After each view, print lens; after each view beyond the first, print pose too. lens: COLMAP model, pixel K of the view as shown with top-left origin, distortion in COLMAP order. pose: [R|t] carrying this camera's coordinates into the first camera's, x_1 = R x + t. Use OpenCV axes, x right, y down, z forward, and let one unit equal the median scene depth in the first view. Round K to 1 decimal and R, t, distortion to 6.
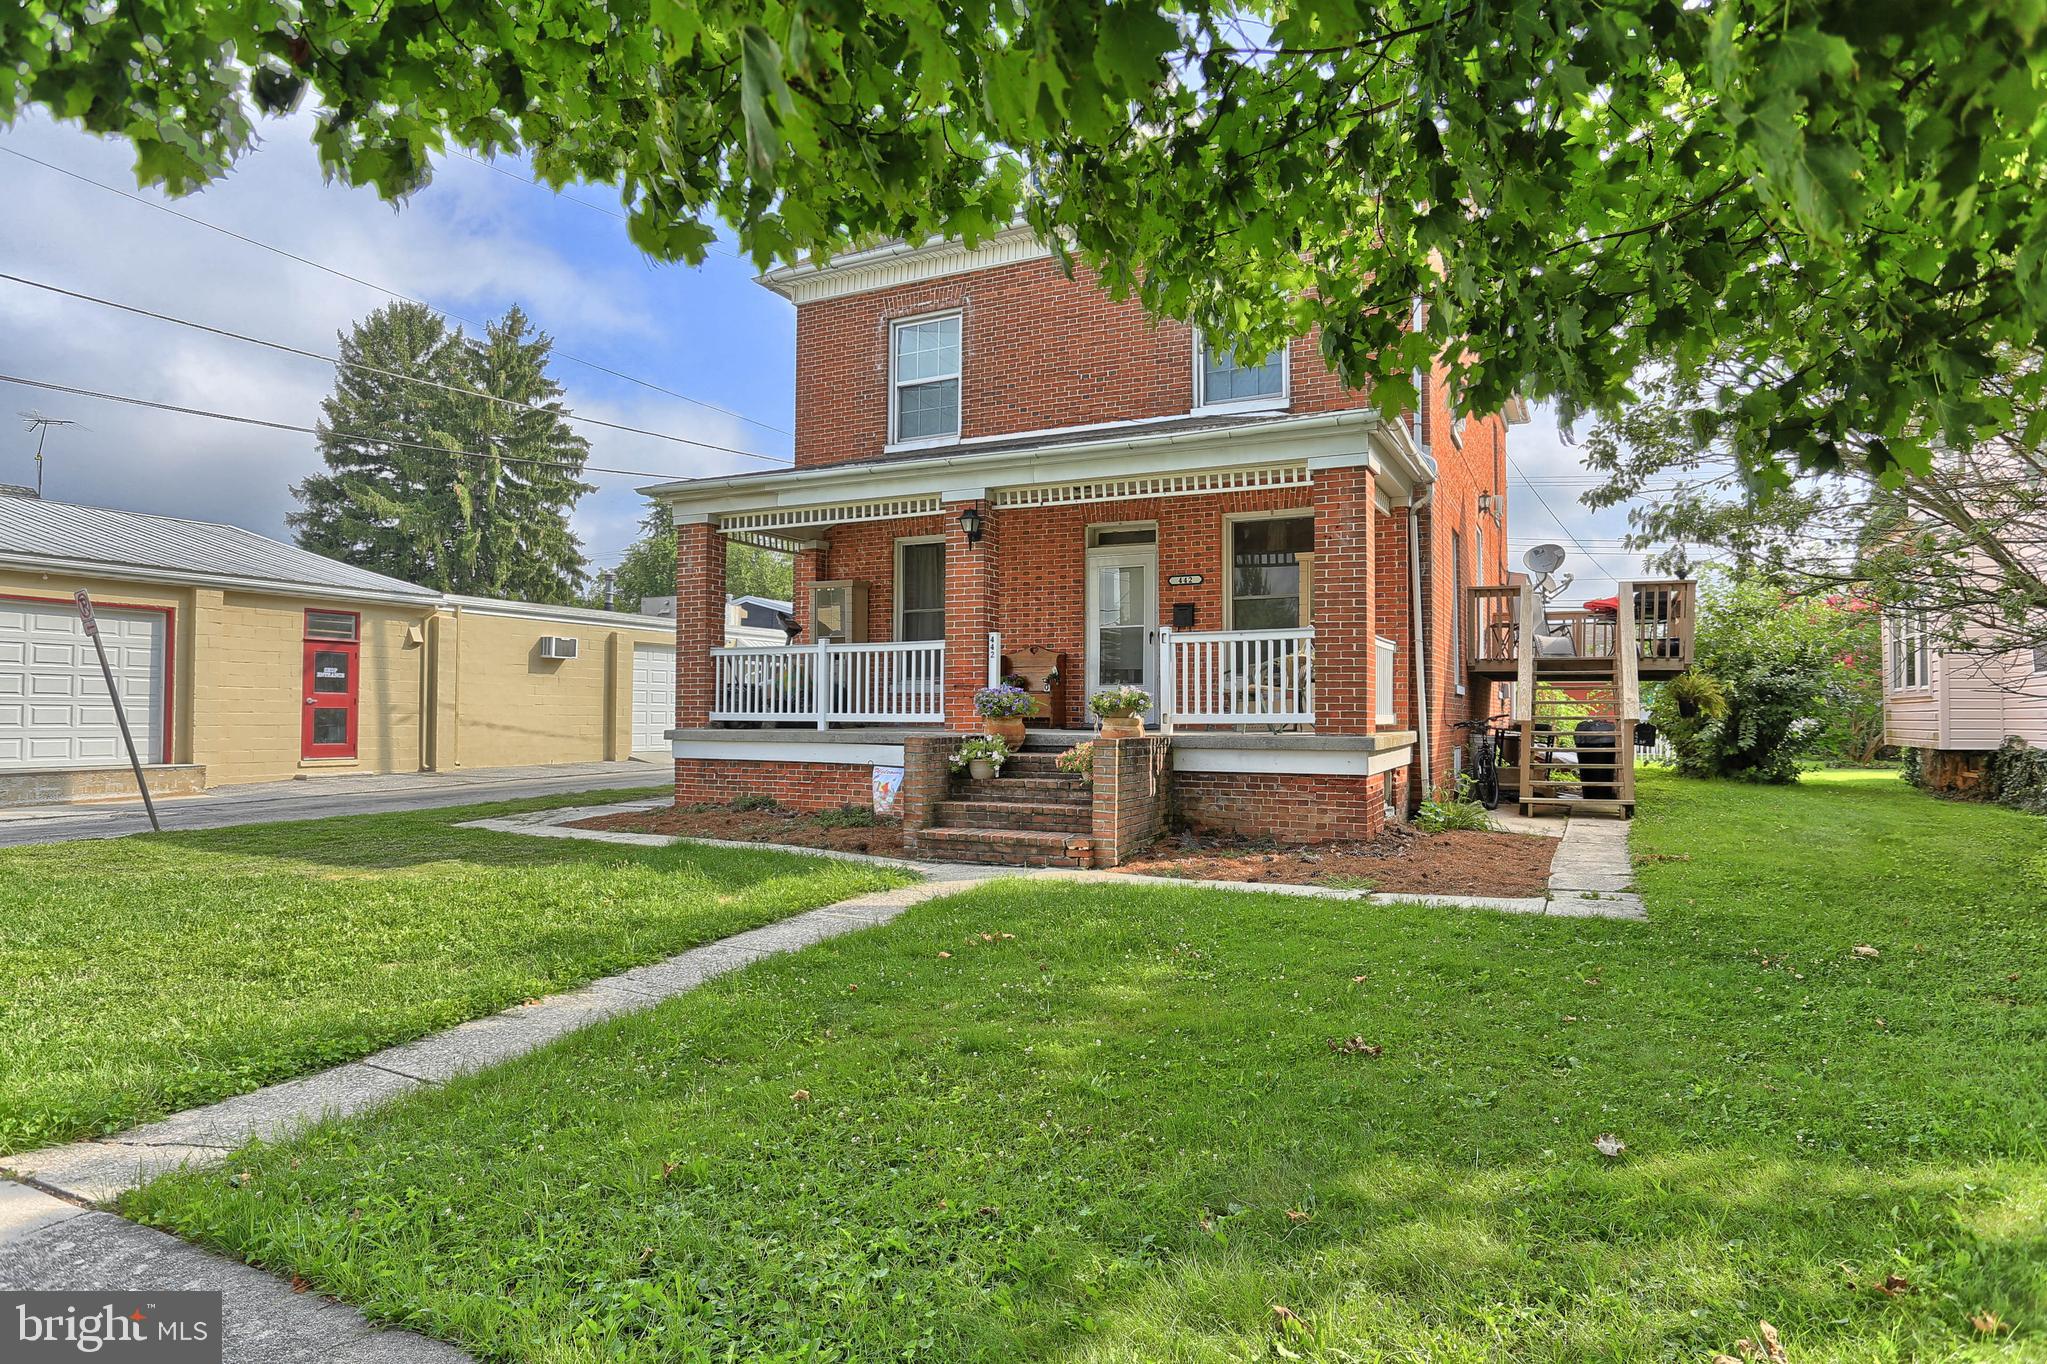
lens RADIAL K [[1126.5, 0, 1026.0], [0, 1126.5, 655.6], [0, 0, 1]] dist [-0.056000, 0.000286]
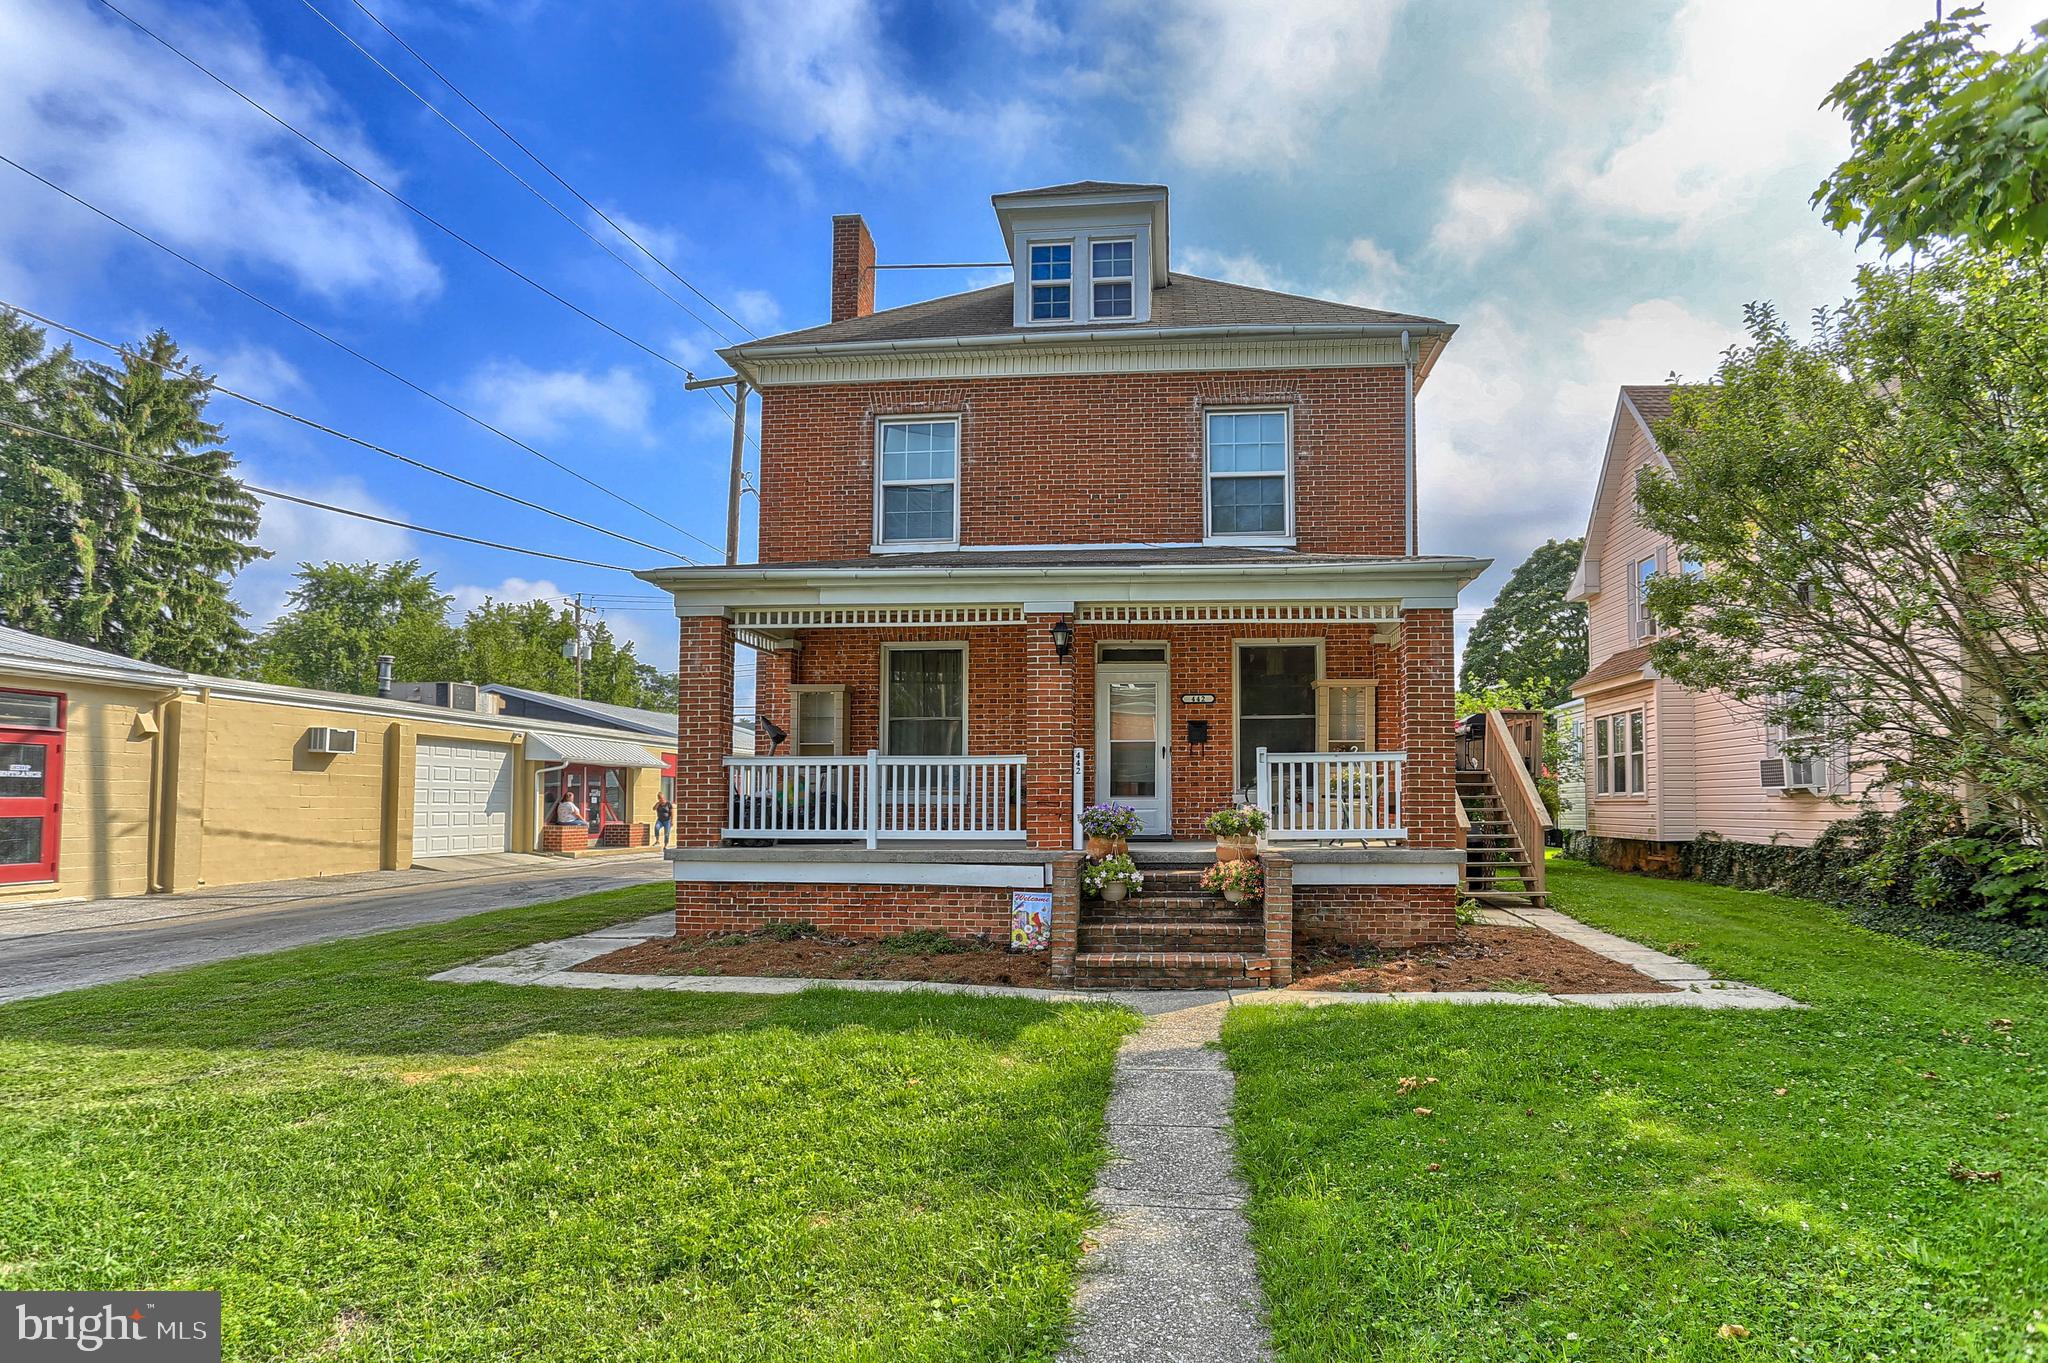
lens RADIAL K [[1011.6, 0, 1025.9], [0, 1011.6, 733.8], [0, 0, 1]] dist [-0.052691, 0.021231]
pose [[0.930046, 0.019198, 0.366941, -0.327394], [-0.015385, 0.999793, -0.013314, -0.016993], [-0.367120, 0.006737, 0.930149, 0.156069]]
